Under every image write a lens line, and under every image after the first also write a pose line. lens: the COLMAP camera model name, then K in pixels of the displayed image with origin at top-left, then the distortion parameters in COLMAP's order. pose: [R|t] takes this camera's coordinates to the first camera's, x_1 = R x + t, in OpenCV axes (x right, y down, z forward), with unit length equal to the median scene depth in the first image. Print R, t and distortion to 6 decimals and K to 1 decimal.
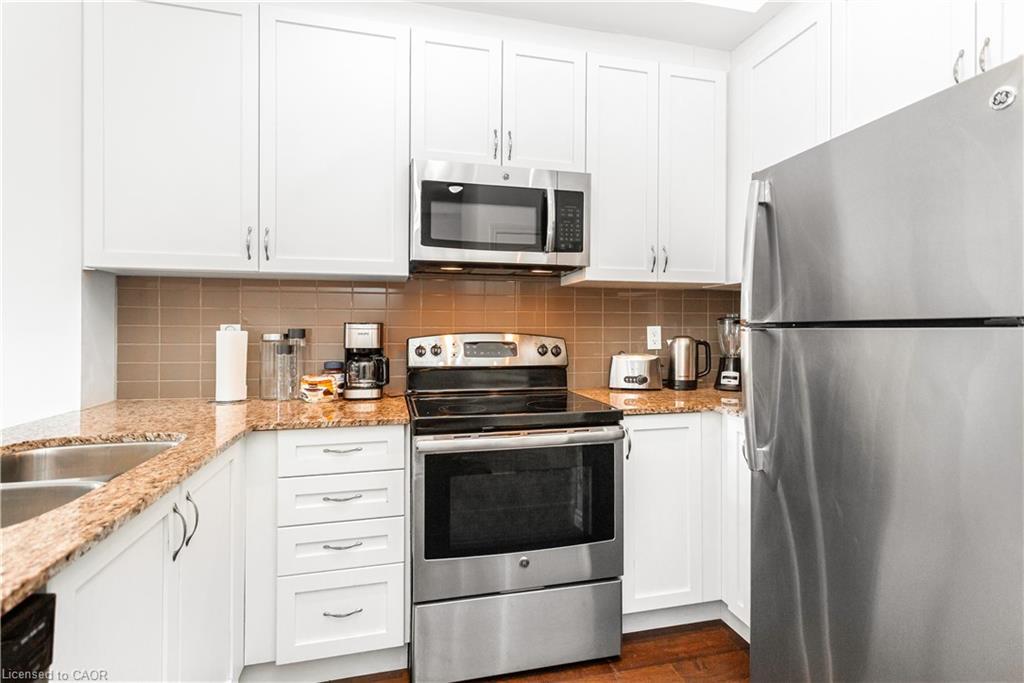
lens RADIAL K [[495.7, 0, 510.0], [0, 495.7, 317.2], [0, 0, 1]] dist [0.001752, 0.000945]
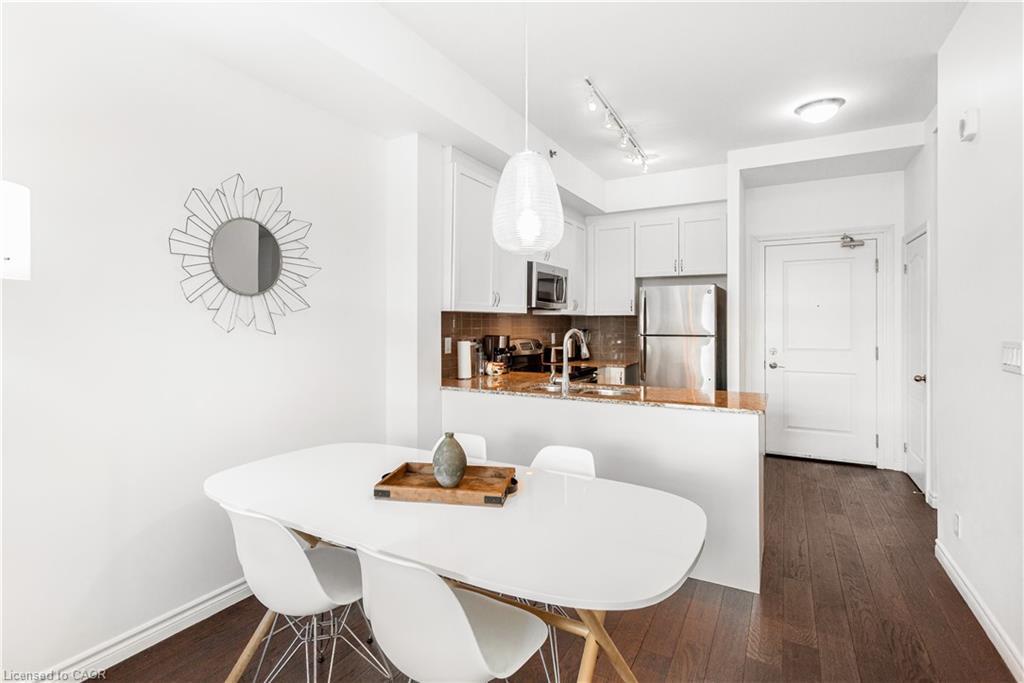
lens RADIAL K [[510.0, 0, 512.4], [0, 510.0, 324.4], [0, 0, 1]] dist [0.000681, 0.000875]
pose [[0.665543, -0.004055, 0.746349, -1.829683], [-0.018269, 0.999597, 0.021723, -0.080137], [-0.746136, -0.028092, 0.665201, -0.414638]]
